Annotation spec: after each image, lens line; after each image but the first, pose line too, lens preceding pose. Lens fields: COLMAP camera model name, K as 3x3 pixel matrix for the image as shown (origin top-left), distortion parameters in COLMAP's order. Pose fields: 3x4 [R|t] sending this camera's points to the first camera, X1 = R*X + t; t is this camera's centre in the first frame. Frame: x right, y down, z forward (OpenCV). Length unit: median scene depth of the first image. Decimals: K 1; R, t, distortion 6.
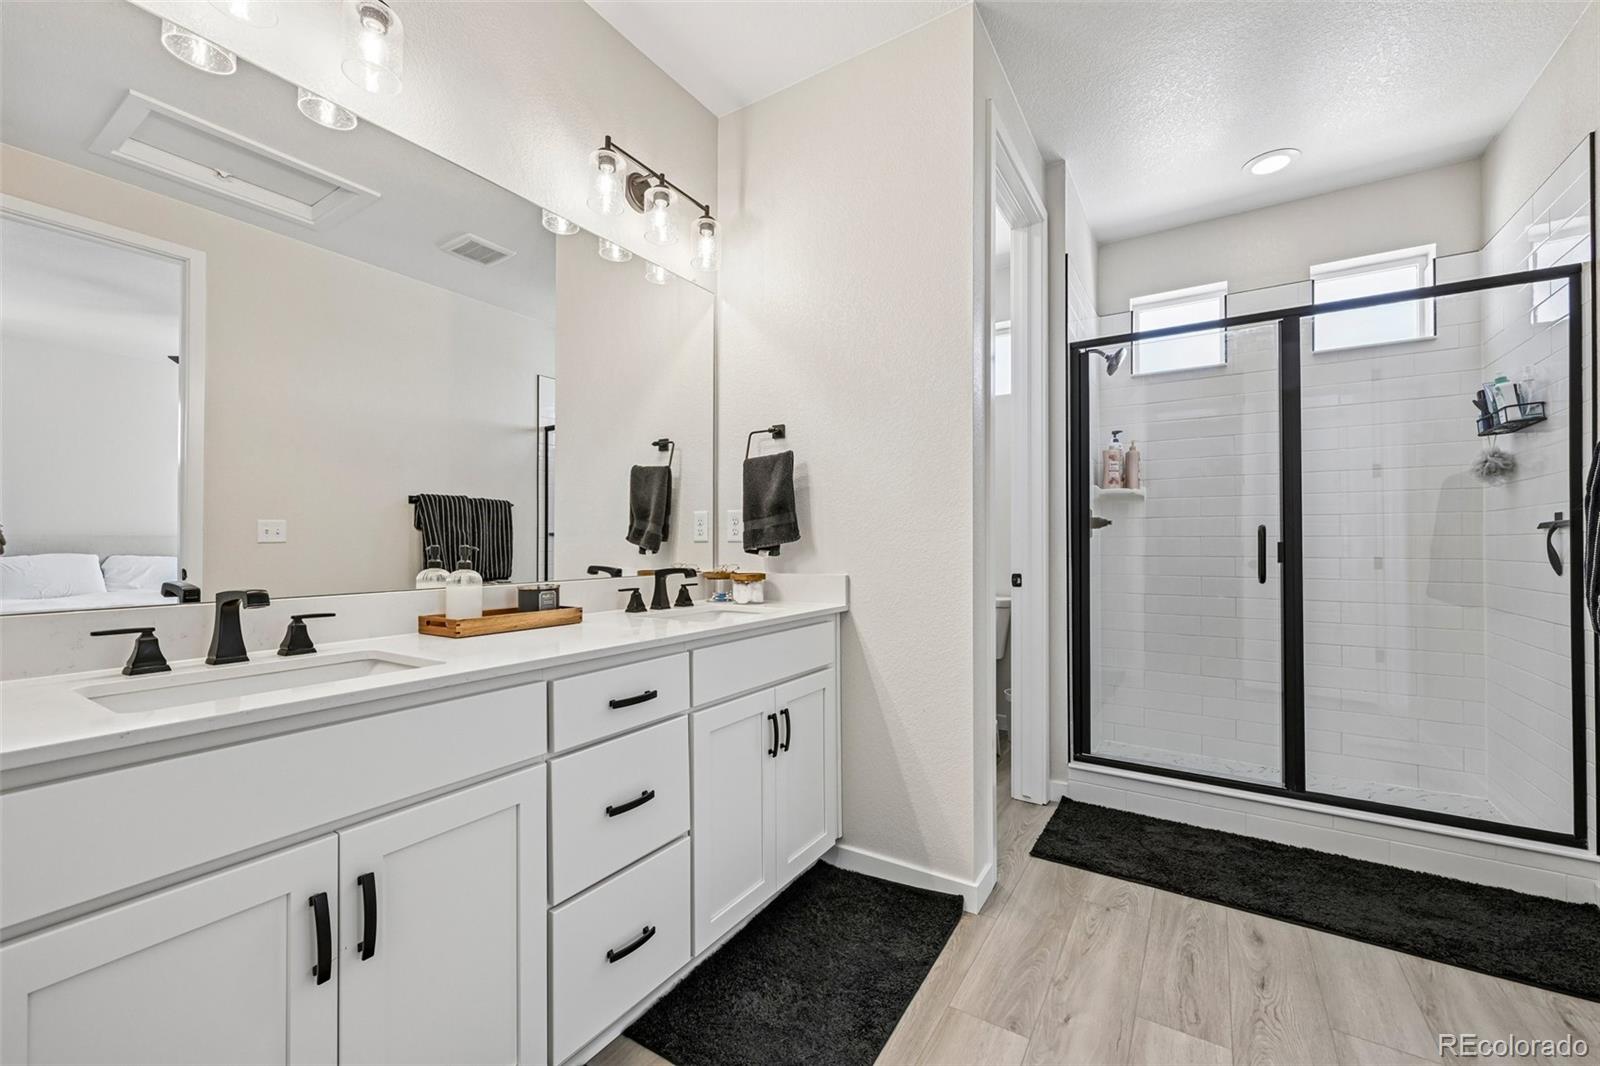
lens RADIAL K [[623.8, 0, 806.6], [0, 623.8, 539.6], [0, 0, 1]] dist [-0.000559, -0.000010]
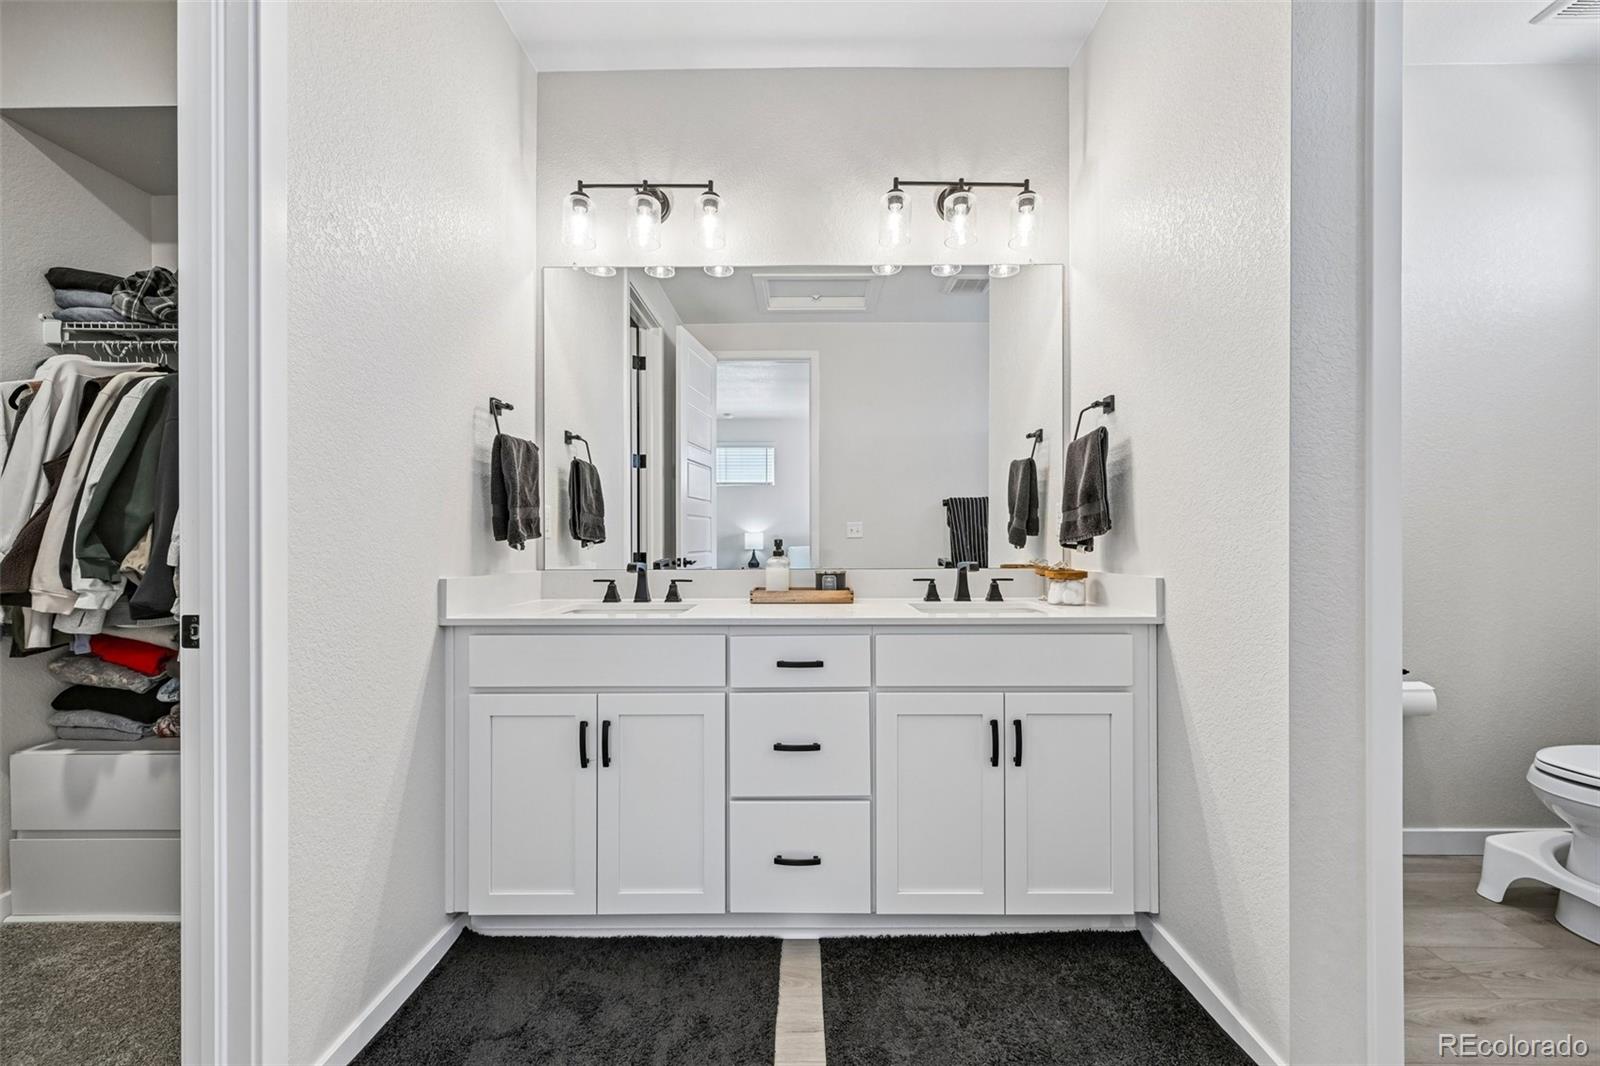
lens RADIAL K [[623.8, 0, 806.6], [0, 623.8, 539.6], [0, 0, 1]] dist [-0.000559, -0.000010]
pose [[0.539912, -0.000715, -0.841721, 0.478709], [0.006319, 0.999975, 0.003203, 0.004434], [0.841697, -0.007049, 0.539903, 0.217353]]
